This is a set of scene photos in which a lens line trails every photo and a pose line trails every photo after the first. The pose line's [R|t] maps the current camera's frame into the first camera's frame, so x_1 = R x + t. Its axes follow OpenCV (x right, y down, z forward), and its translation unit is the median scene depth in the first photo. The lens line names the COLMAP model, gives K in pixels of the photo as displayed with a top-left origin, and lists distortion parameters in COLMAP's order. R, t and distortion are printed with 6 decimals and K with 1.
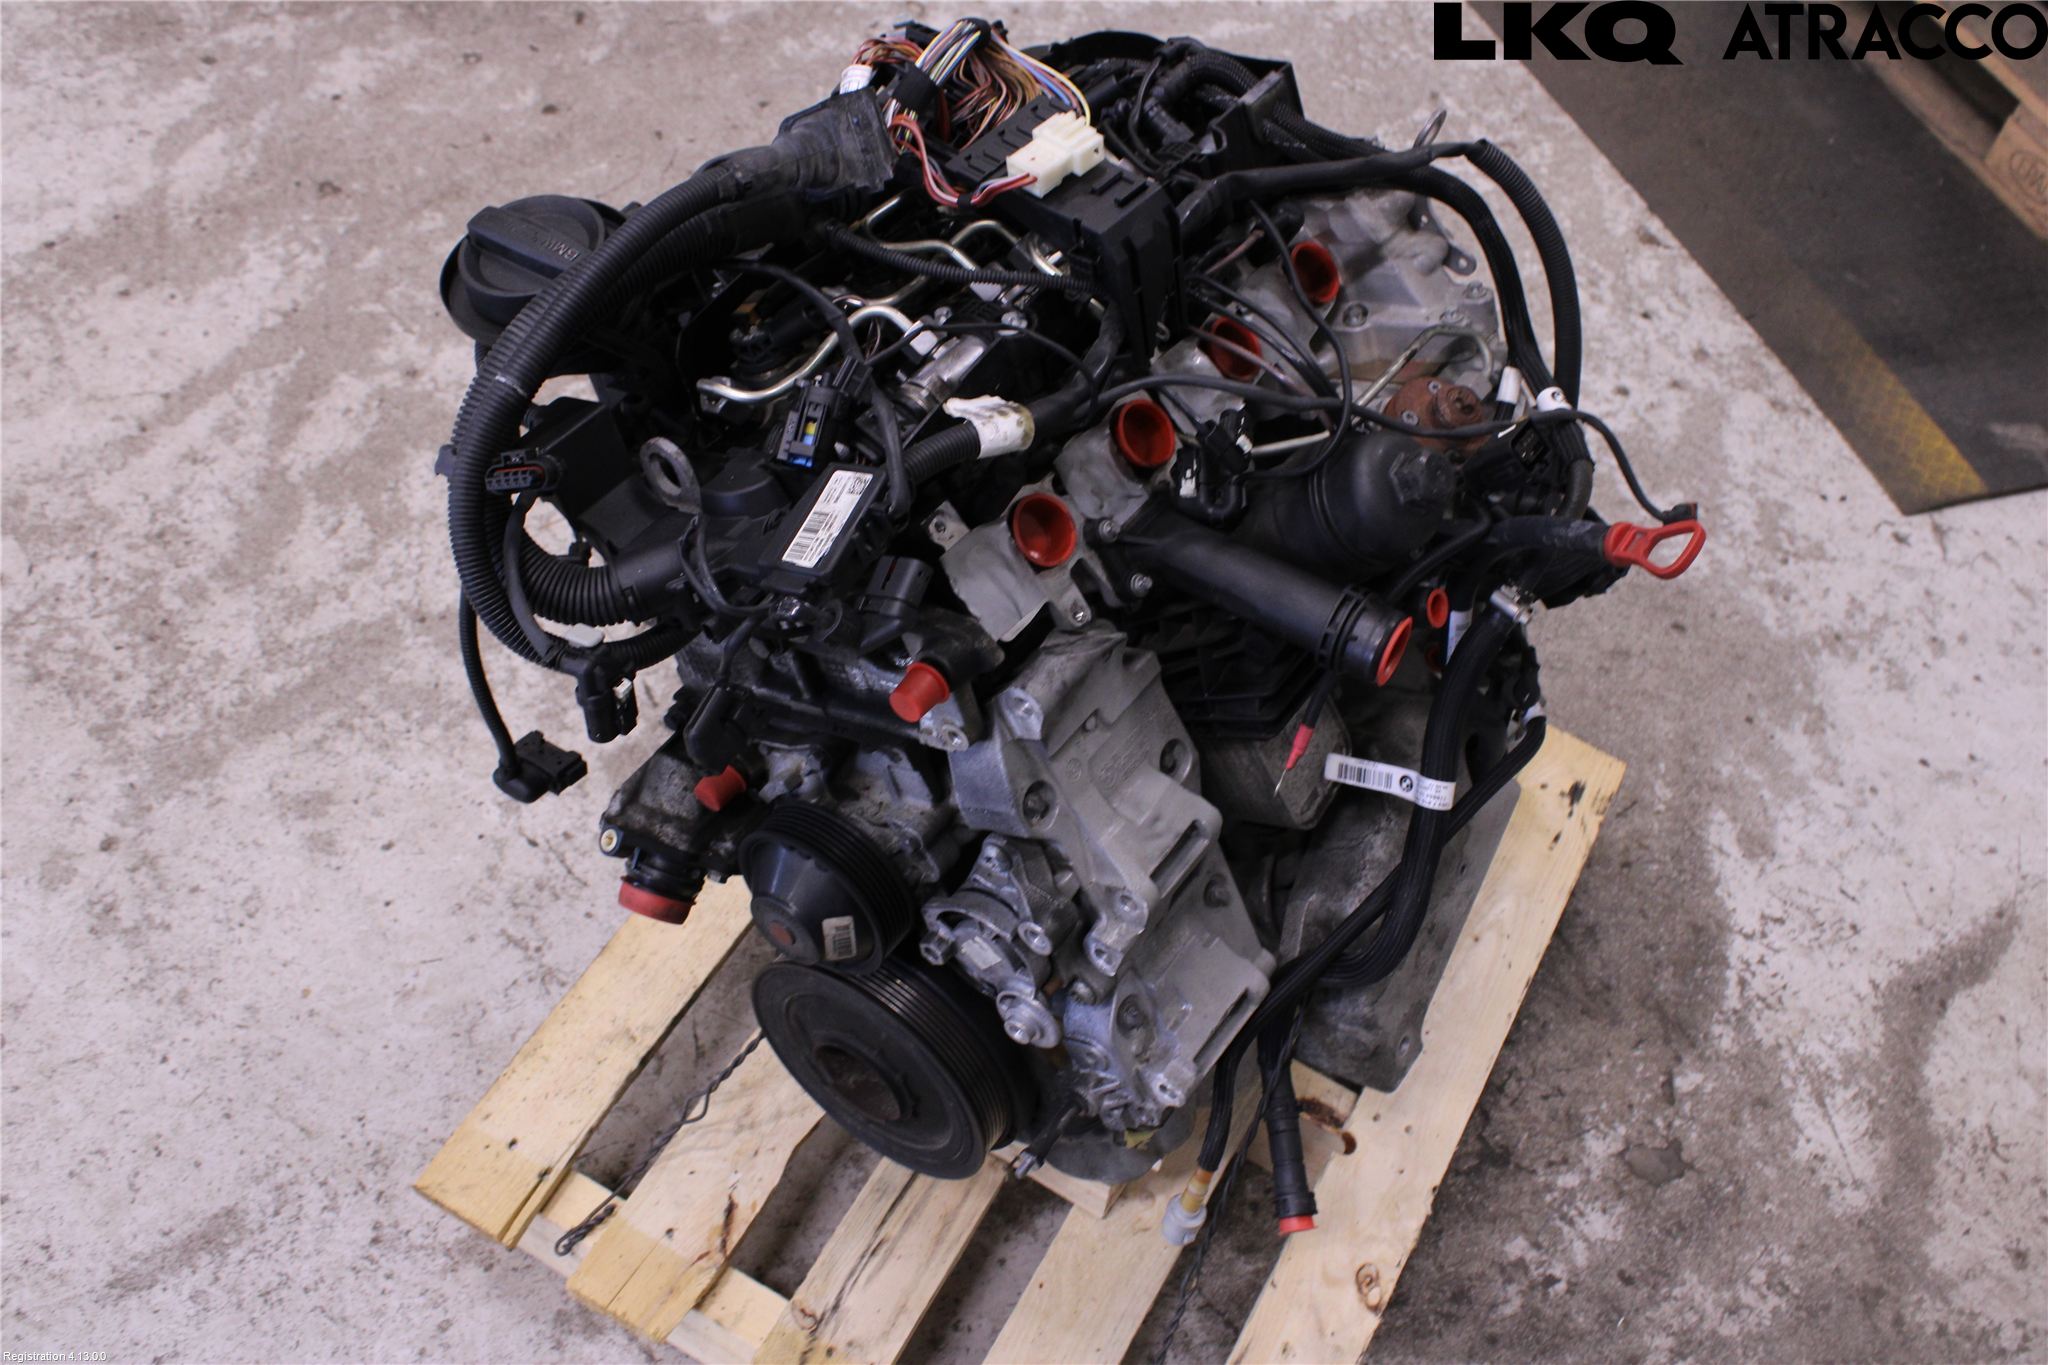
lens RADIAL K [[2006.6, 0, 1028.5], [0, 2006.6, 679.4], [0, 0, 1]] dist [-0.085720, 0.000000]
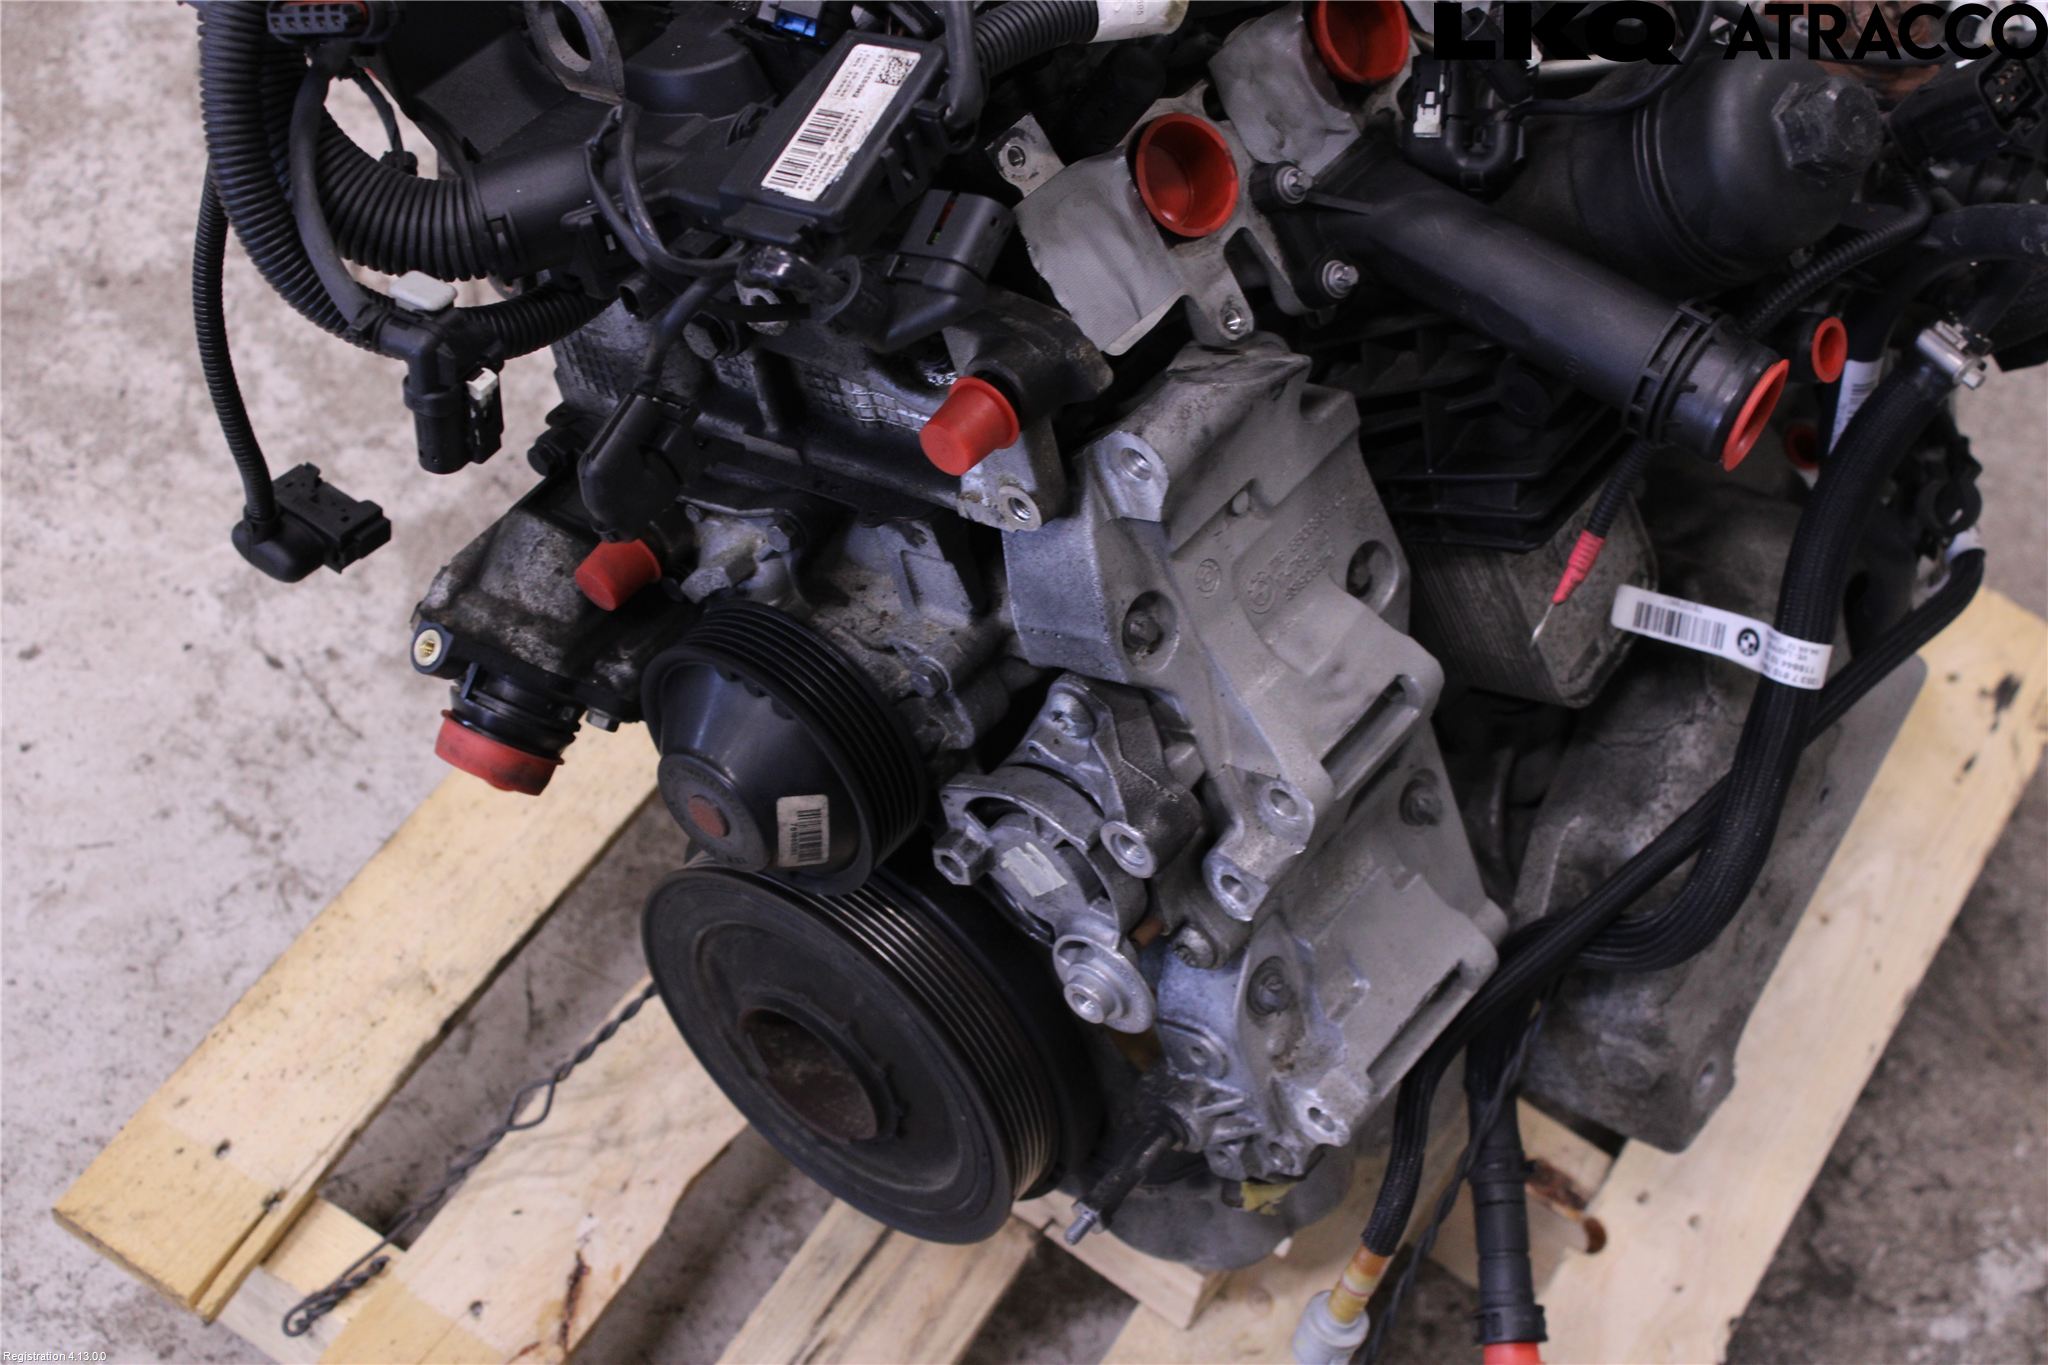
lens RADIAL K [[3289.4, 0, 1034.1], [0, 3289.4, 686.5], [0, 0, 1]] dist [0.027516, 0.000000]
pose [[0.997894, 0.064870, -0.000008, -0.023629], [-0.064753, 0.996101, 0.059912, 0.018603], [0.003895, -0.059786, 0.998204, 0.006287]]
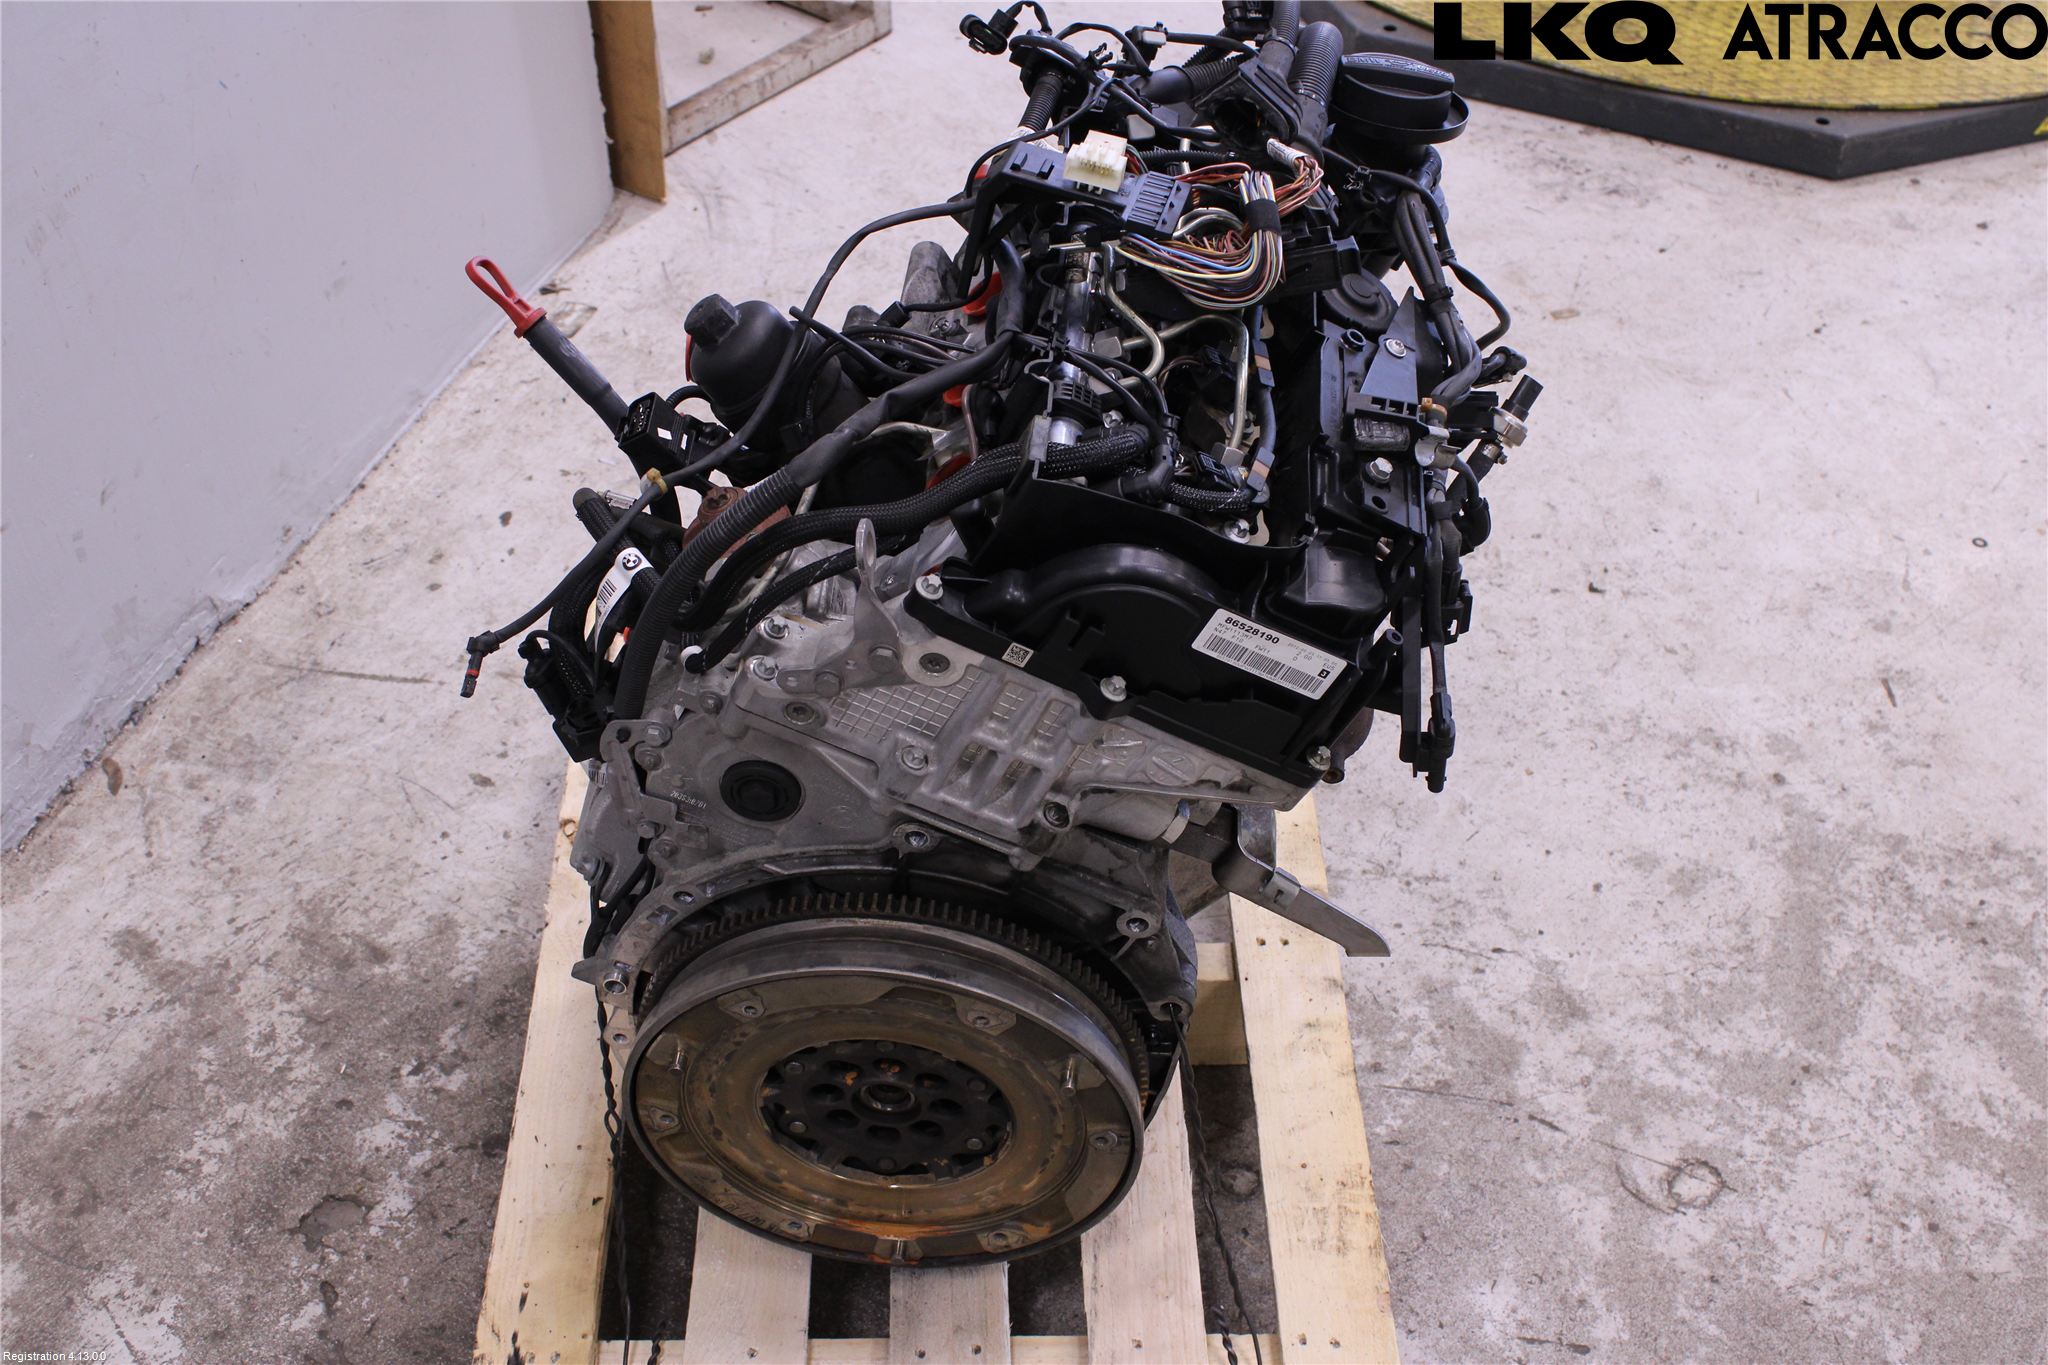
lens RADIAL K [[2226.1, 0, 1019.6], [0, 2226.1, 680.8], [0, 0, 1]] dist [-0.055843, 0.000000]
pose [[-0.859379, 0.272481, -0.432691, 0.520184], [-0.453459, -0.015047, 0.891150, -1.031989], [0.236310, 0.962044, 0.136490, 0.853335]]
